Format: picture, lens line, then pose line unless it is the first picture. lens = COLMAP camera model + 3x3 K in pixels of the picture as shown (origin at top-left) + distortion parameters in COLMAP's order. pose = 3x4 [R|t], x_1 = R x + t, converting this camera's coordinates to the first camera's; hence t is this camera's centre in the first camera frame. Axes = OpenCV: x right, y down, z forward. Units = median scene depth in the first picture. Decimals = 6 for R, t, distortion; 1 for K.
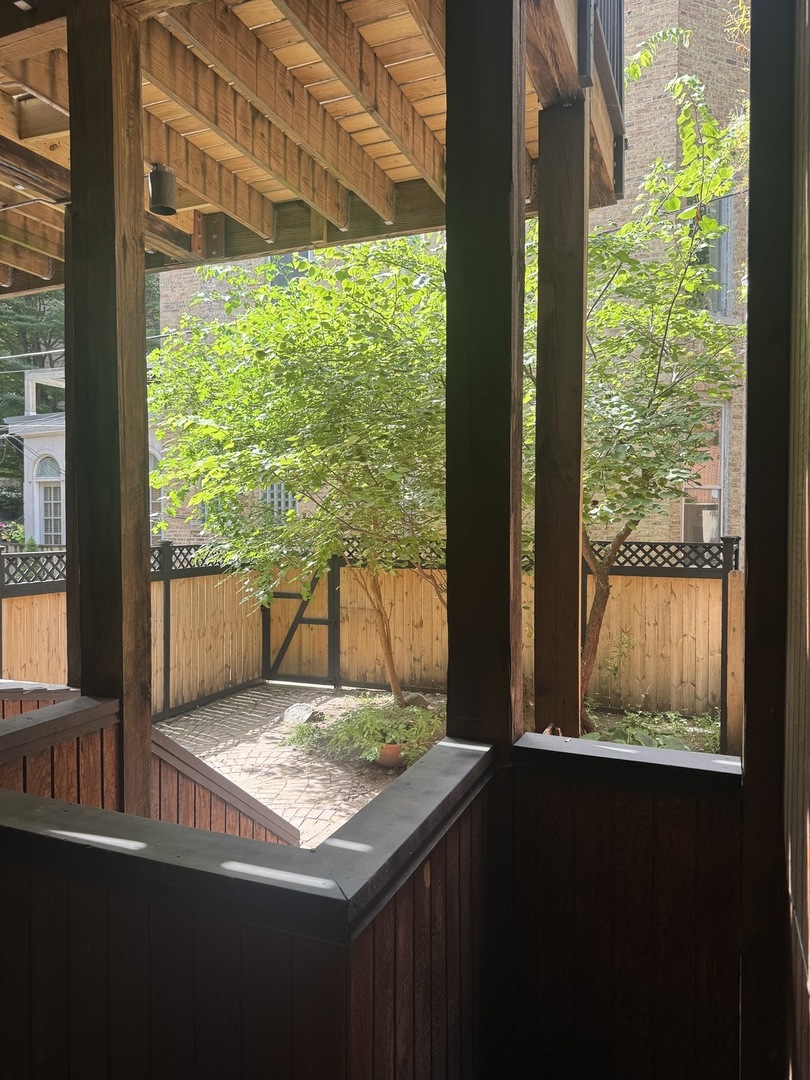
lens RADIAL K [[755.0, 0, 401.2], [0, 755.0, 537.6], [0, 0, 1]] dist [0.053369, -0.000554]
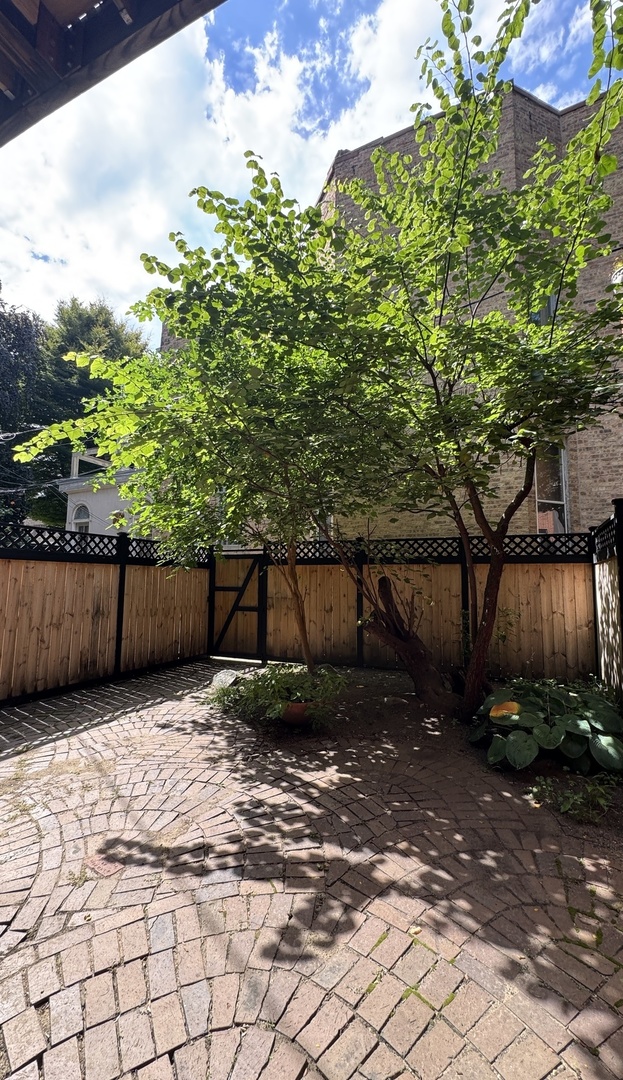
lens RADIAL K [[424.1, 0, 312.0], [0, 424.1, 543.3], [0, 0, 1]] dist [-0.017381, 0.000124]
pose [[0.999534, 0.003746, -0.030308, 0.018453], [-0.007445, 0.992393, -0.122882, 0.104072], [0.029617, 0.123051, 0.991958, 0.328233]]
